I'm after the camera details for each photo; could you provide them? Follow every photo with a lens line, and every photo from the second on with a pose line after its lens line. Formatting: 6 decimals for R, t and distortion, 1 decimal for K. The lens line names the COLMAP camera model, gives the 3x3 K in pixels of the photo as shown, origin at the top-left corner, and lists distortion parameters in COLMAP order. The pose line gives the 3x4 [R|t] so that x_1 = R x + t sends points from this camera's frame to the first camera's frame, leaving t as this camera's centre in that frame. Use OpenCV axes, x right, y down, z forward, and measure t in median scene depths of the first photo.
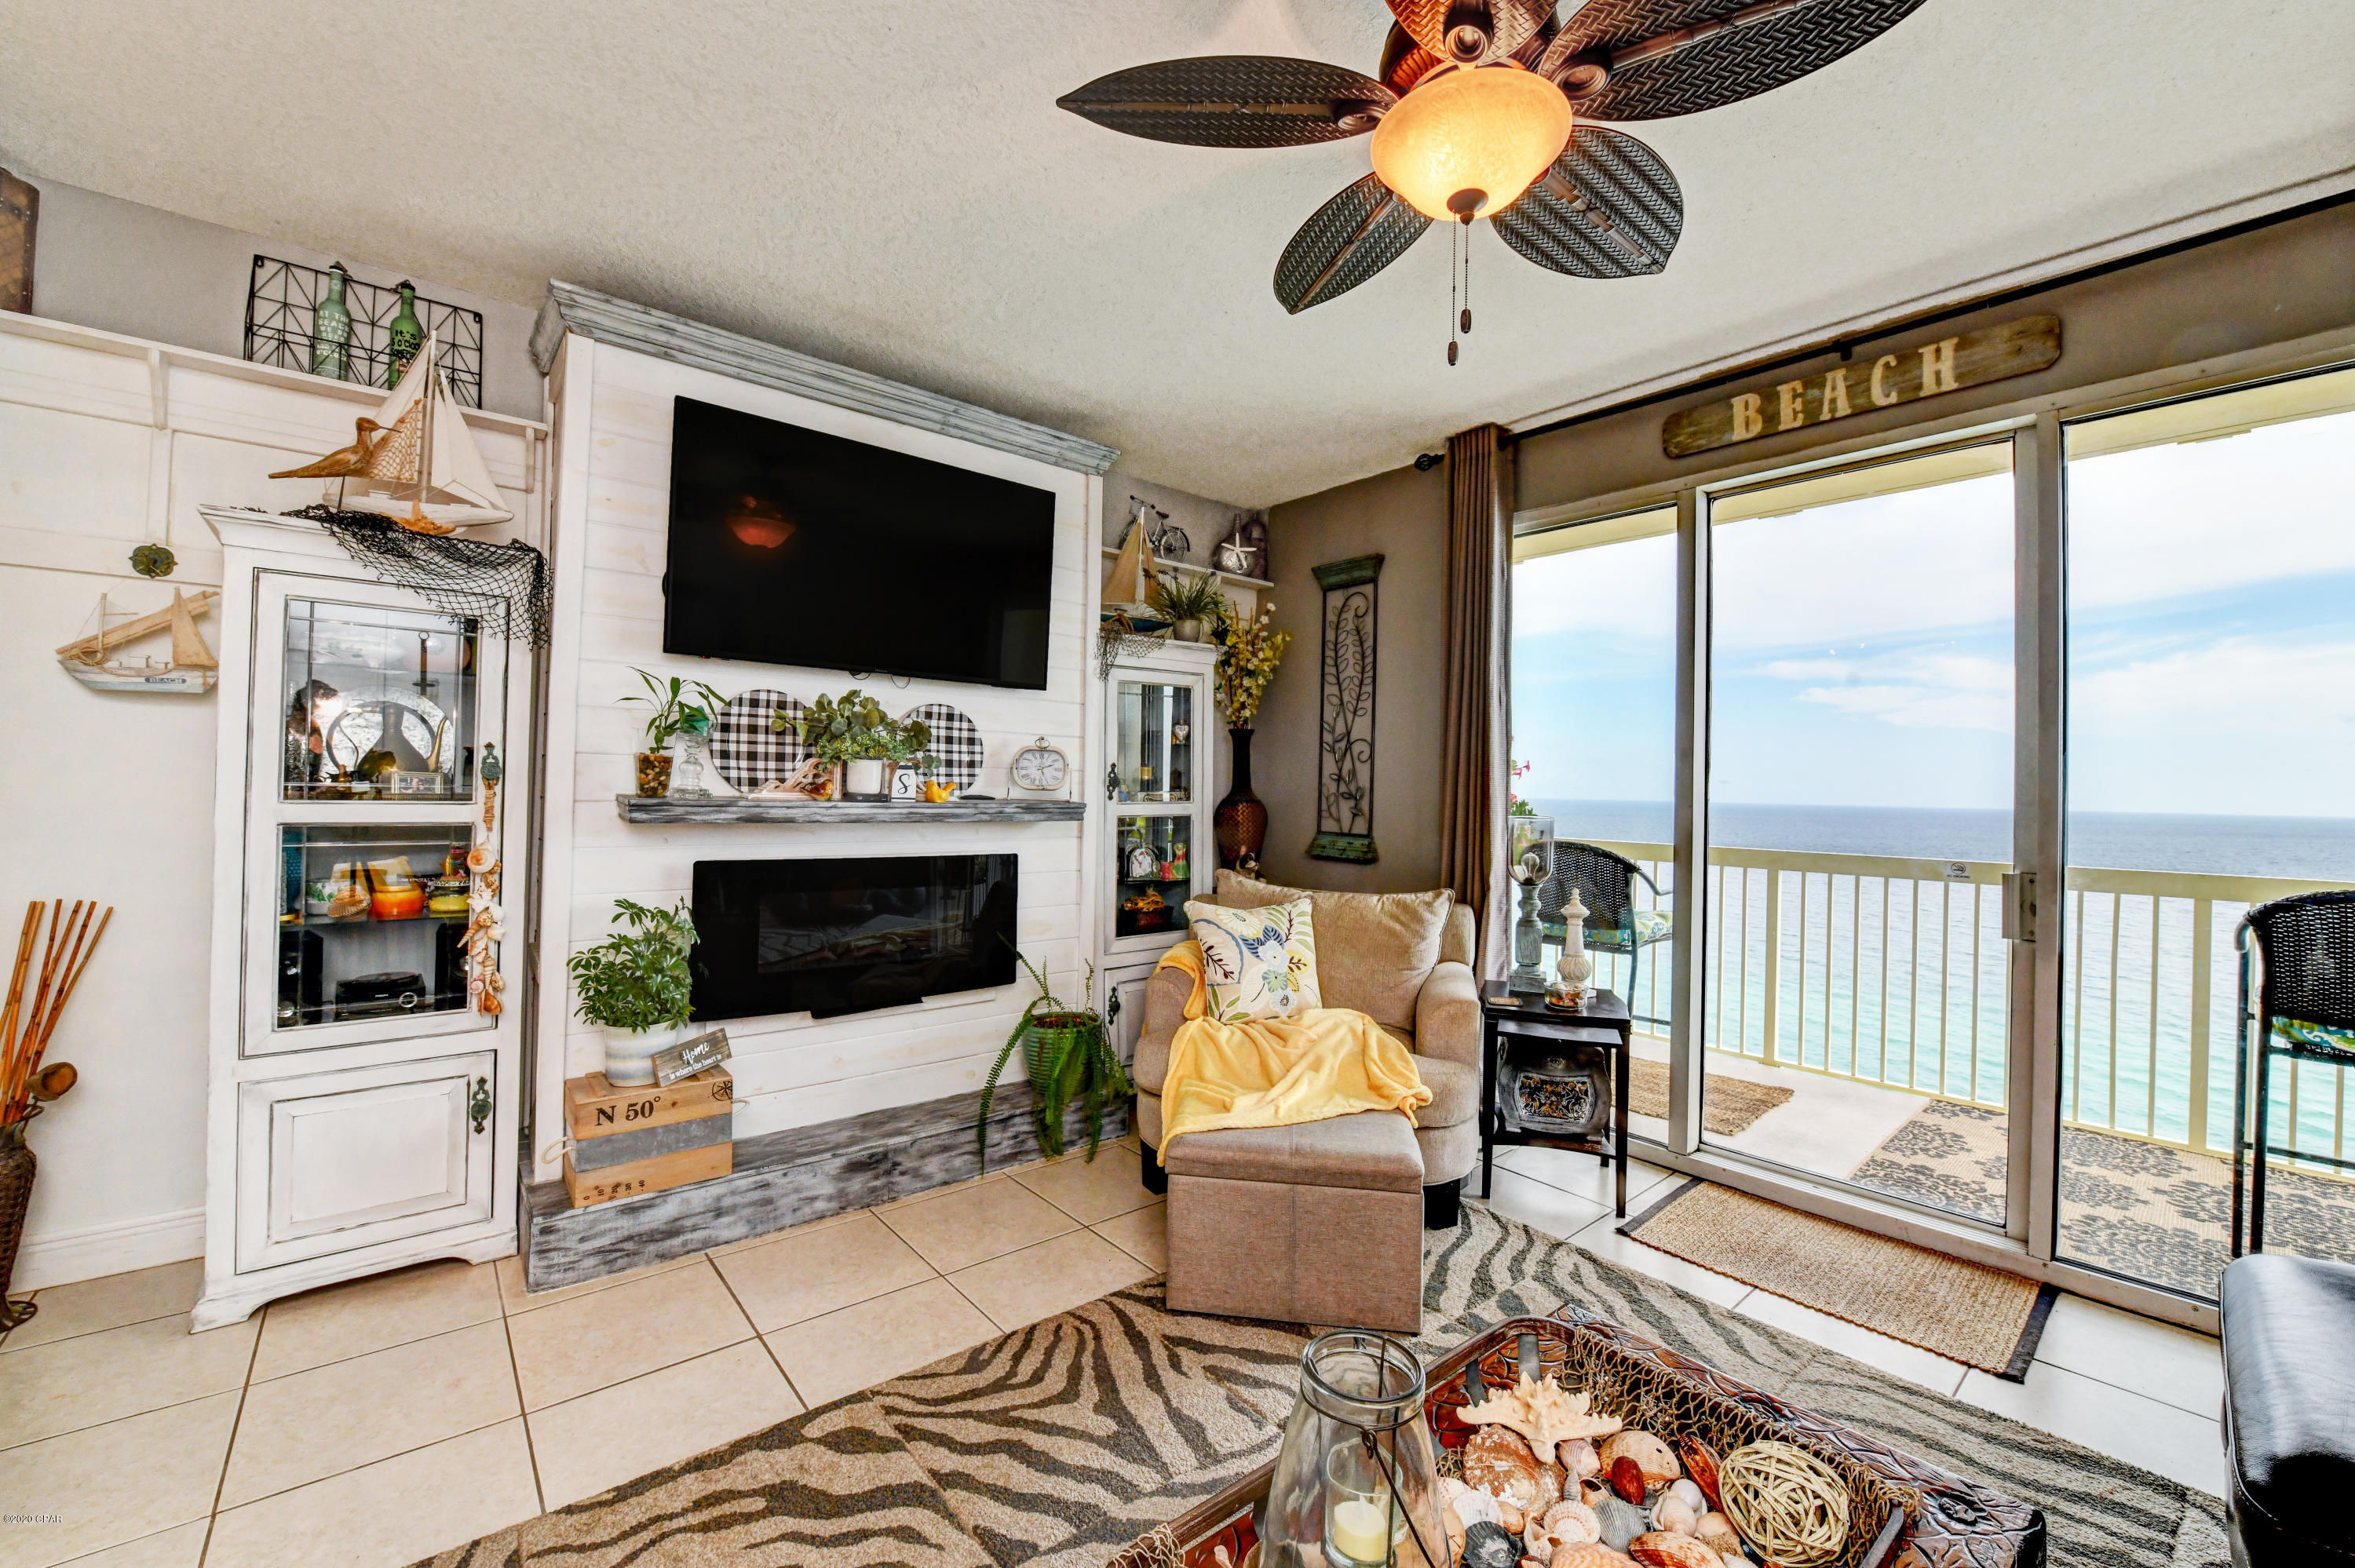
lens RADIAL K [[935.5, 0, 1186.3], [0, 935.5, 774.4], [0, 0, 1]] dist [-0.011204, -0.003221]
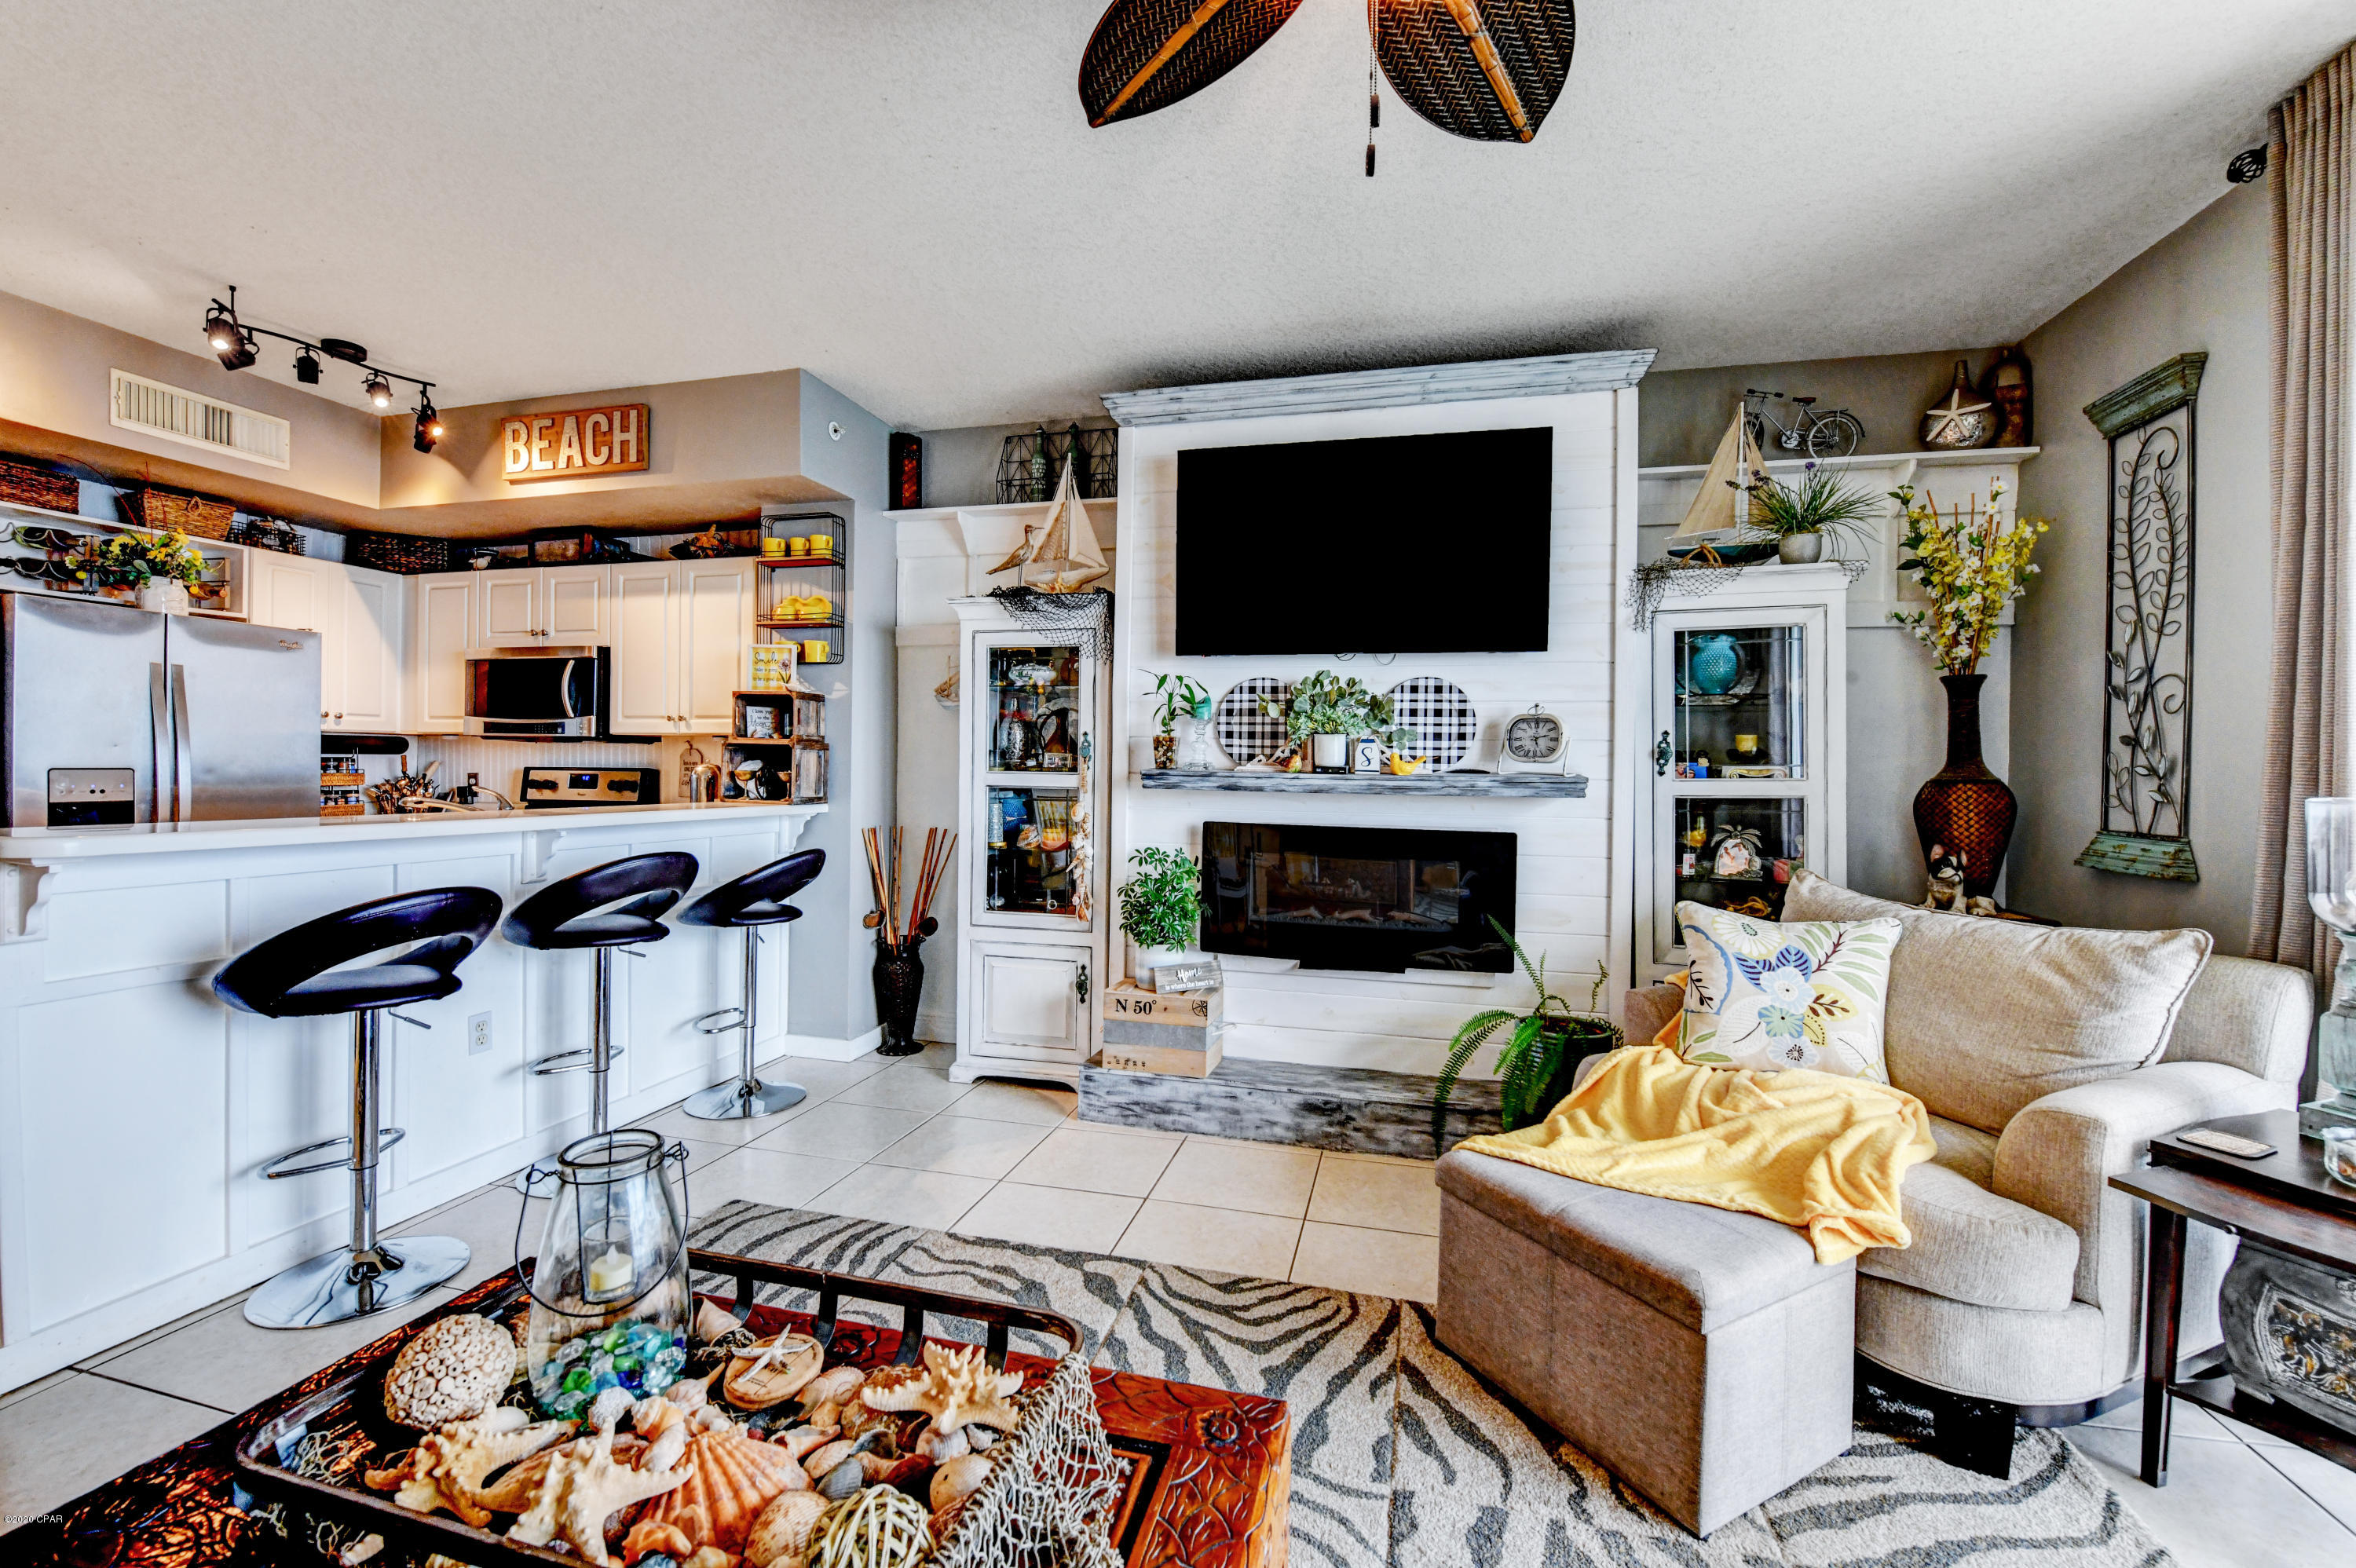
lens RADIAL K [[948.6, 0, 1182.9], [0, 948.6, 775.5], [0, 0, 1]] dist [-0.012077, -0.002805]
pose [[0.586506, -0.005884, -0.809923, 0.444277], [0.009296, 0.999957, -0.000533, 0.030566], [0.809891, -0.007216, 0.586535, 0.225041]]
